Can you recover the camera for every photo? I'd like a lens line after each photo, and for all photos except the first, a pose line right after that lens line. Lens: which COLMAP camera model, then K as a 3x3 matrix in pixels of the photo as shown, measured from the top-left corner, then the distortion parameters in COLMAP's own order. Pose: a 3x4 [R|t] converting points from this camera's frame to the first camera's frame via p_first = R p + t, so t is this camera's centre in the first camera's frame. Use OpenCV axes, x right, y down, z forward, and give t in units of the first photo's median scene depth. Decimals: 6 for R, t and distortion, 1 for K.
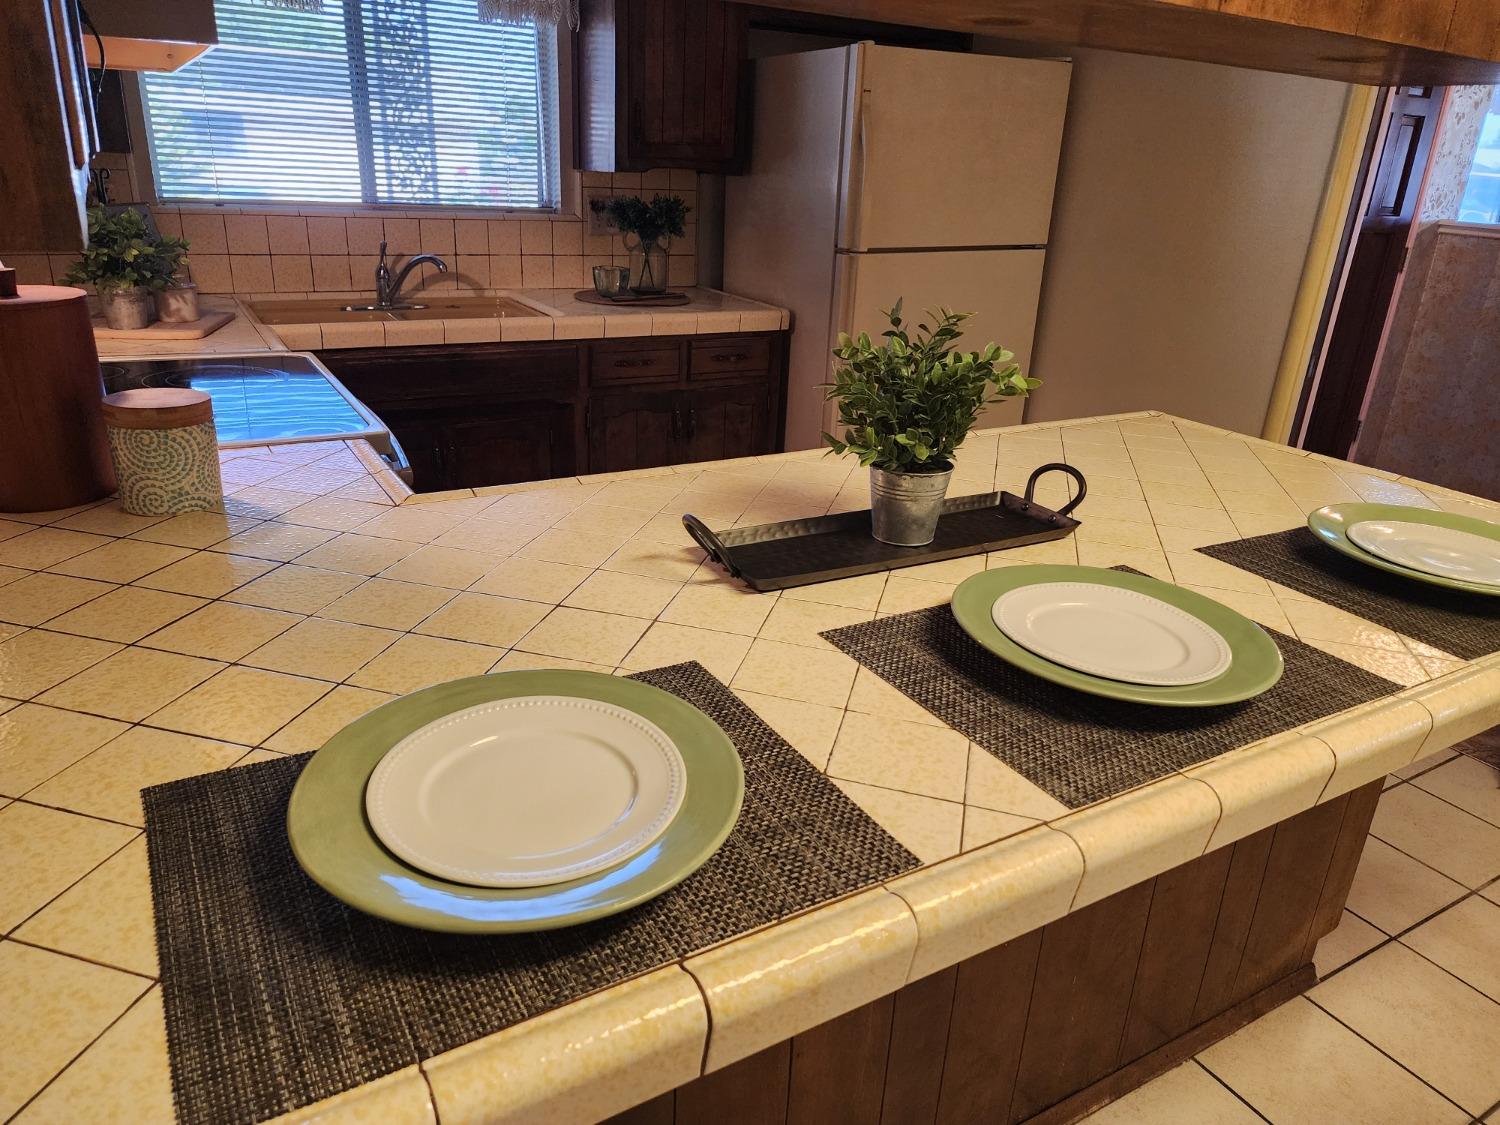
lens RADIAL K [[1011.1, 0, 748.1], [0, 1011.1, 558.1], [0, 0, 1]] dist [0.052013, -0.022645]
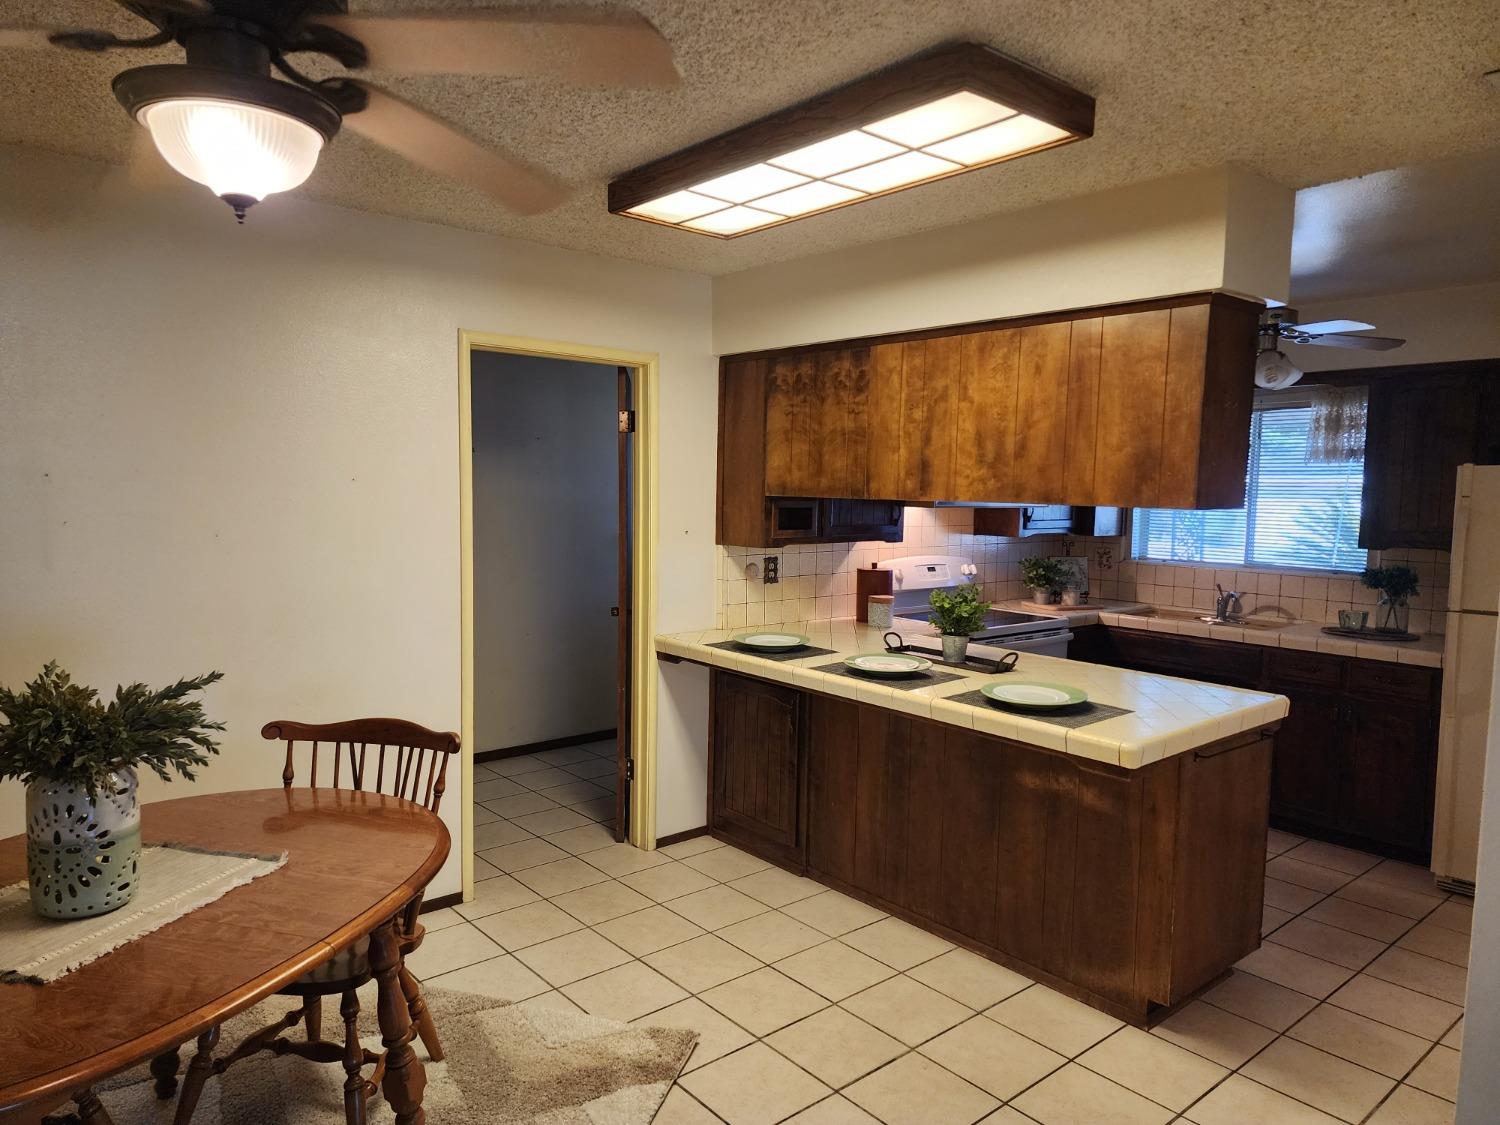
lens RADIAL K [[1011.1, 0, 750.1], [0, 1011.1, 571.2], [0, 0, 1]] dist [0.052013, -0.022645]
pose [[0.190215, 0.047311, -0.980602, 1.121537], [-0.366337, 0.930114, -0.026186, 0.009169], [0.910832, 0.364212, 0.194254, -0.069691]]
